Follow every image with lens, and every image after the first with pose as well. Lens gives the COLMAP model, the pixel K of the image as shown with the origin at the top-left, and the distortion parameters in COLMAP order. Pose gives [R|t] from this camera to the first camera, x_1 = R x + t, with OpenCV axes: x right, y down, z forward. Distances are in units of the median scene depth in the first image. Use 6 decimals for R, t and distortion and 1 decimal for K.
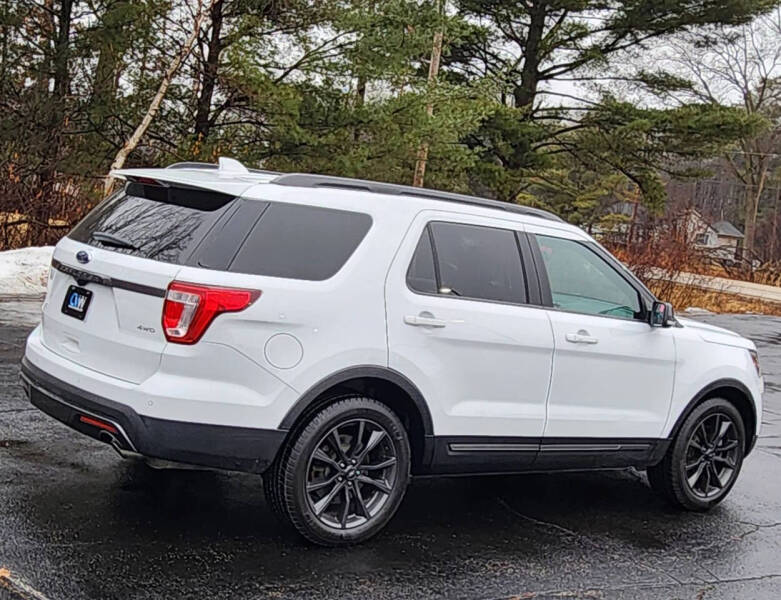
lens RADIAL K [[1099.5, 0, 388.8], [0, 1099.5, 295.5], [0, 0, 1]] dist [0.012499, 0.000000]
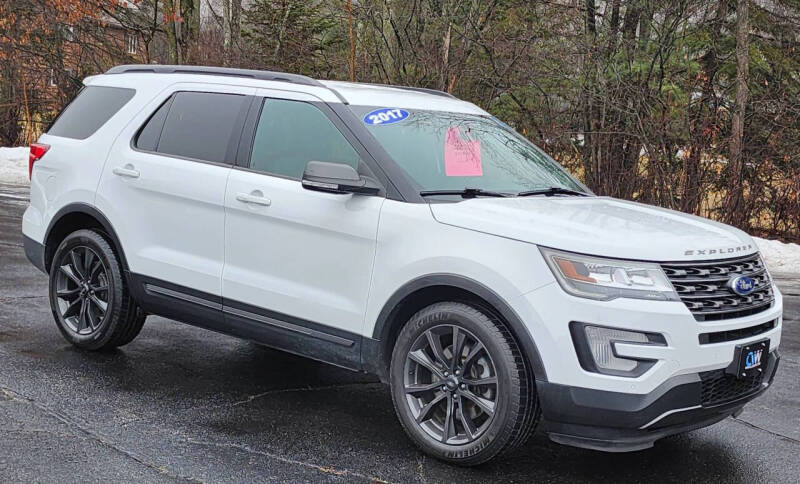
lens RADIAL K [[1133.9, 0, 400.6], [0, 1133.9, 219.4], [0, 0, 1]] dist [0.087496, 0.000000]
pose [[0.226923, -0.030911, -0.973422, 1.268676], [-0.123611, 0.990499, -0.060269, 0.109430], [0.966036, 0.134002, 0.220947, 0.996242]]
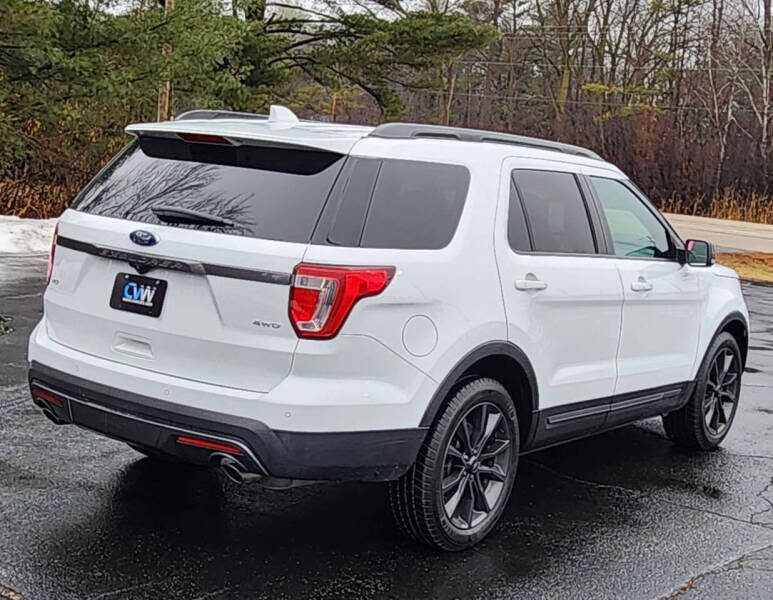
lens RADIAL K [[1114.6, 0, 362.4], [0, 1114.6, 275.9], [0, 0, 1]] dist [0.097878, 0.000000]
pose [[0.966529, -0.073457, 0.245816, -0.311194], [0.059378, 0.996168, 0.064216, -0.048022], [-0.249591, -0.047471, 0.967187, 0.159679]]
